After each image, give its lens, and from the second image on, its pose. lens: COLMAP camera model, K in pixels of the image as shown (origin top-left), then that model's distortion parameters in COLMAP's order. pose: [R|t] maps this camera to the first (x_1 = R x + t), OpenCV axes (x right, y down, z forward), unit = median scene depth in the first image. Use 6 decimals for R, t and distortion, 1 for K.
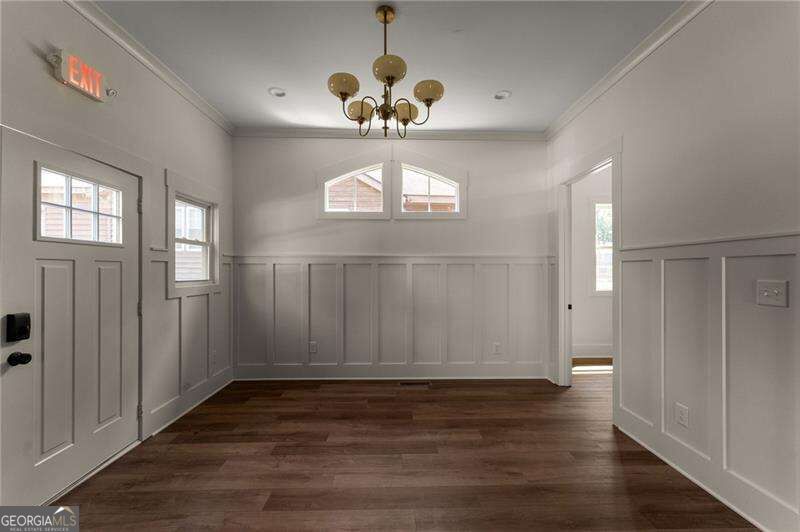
lens RADIAL K [[322.8, 0, 400.0], [0, 322.8, 266.0], [0, 0, 1]] dist [-0.000333, 0.000027]
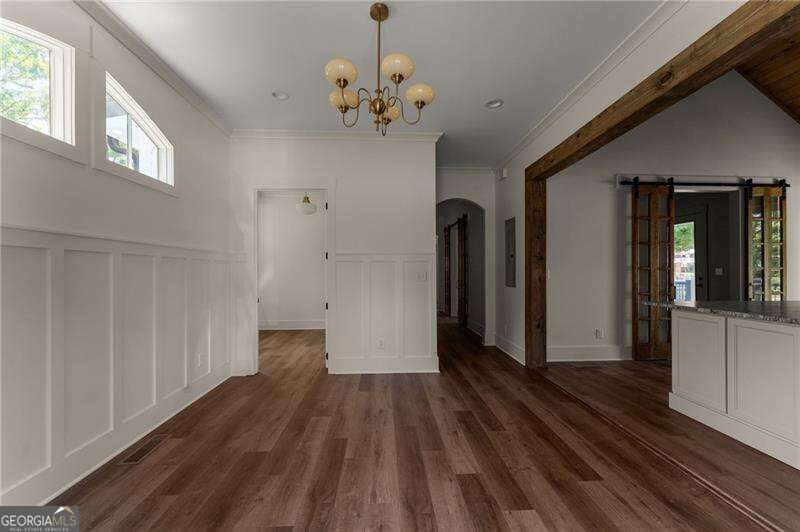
lens RADIAL K [[322.8, 0, 400.0], [0, 322.8, 266.0], [0, 0, 1]] dist [-0.000333, 0.000027]
pose [[-0.031301, 0.015392, 0.999391, -0.820718], [-0.014828, 0.999764, -0.015862, 0.023944], [-0.999400, -0.015316, -0.031065, 0.745839]]
